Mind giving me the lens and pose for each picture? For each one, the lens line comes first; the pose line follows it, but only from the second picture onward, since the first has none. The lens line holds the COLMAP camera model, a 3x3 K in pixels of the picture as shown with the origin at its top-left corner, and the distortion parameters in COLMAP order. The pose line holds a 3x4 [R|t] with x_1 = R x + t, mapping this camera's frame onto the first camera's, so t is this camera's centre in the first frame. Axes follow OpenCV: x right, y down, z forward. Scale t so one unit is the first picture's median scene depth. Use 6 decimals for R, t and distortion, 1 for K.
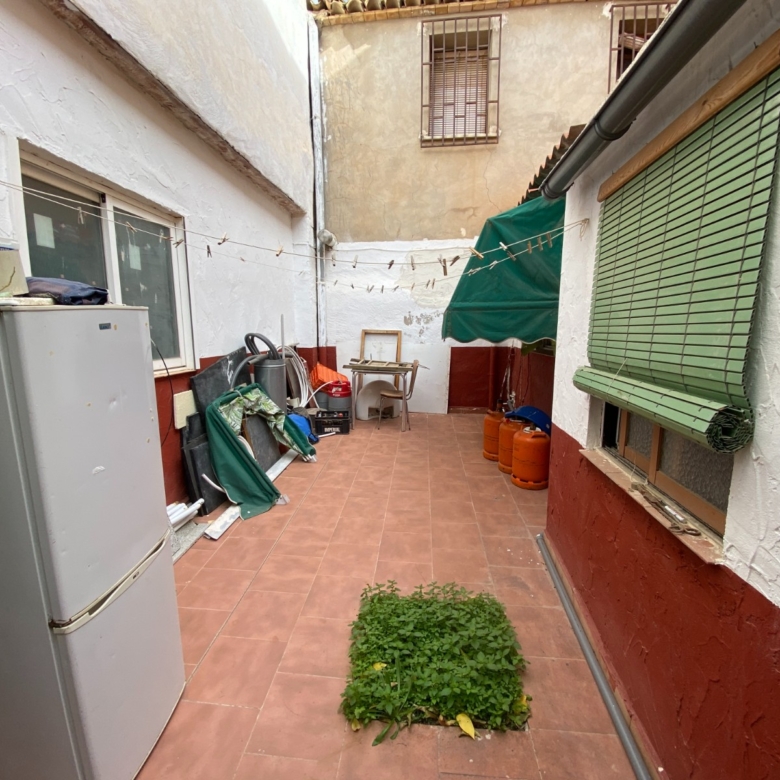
lens RADIAL K [[420.2, 0, 390.1], [0, 420.2, 392.3], [0, 0, 1]] dist [0.009707, -0.012333]
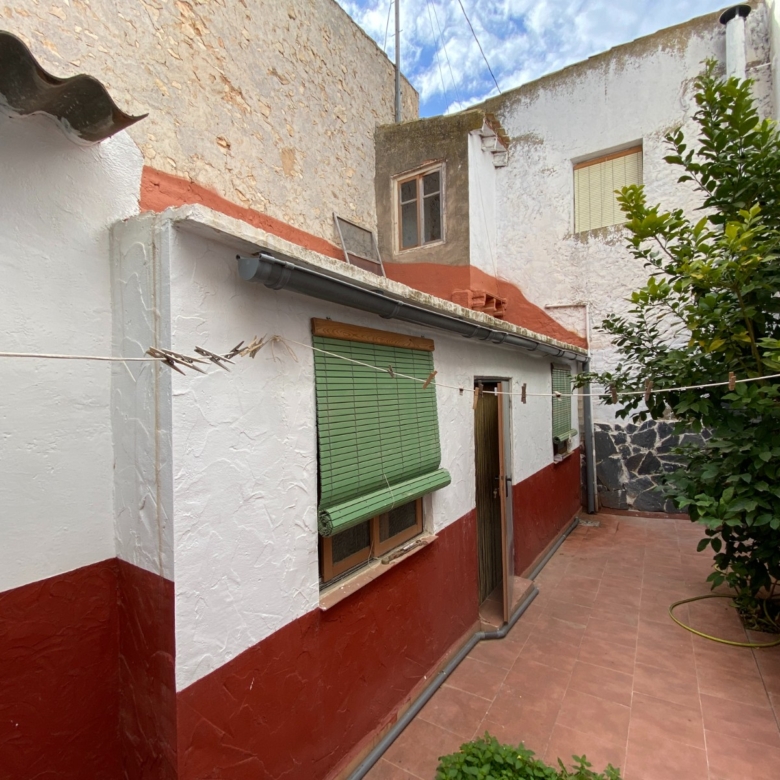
lens RADIAL K [[420.2, 0, 390.5], [0, 420.2, 390.4], [0, 0, 1]] dist [0.009707, -0.012333]
pose [[-0.884449, 0.030147, 0.465663, -0.108291], [0.100516, 0.986793, 0.127028, -0.544187], [-0.455683, 0.159156, -0.875798, 2.228888]]
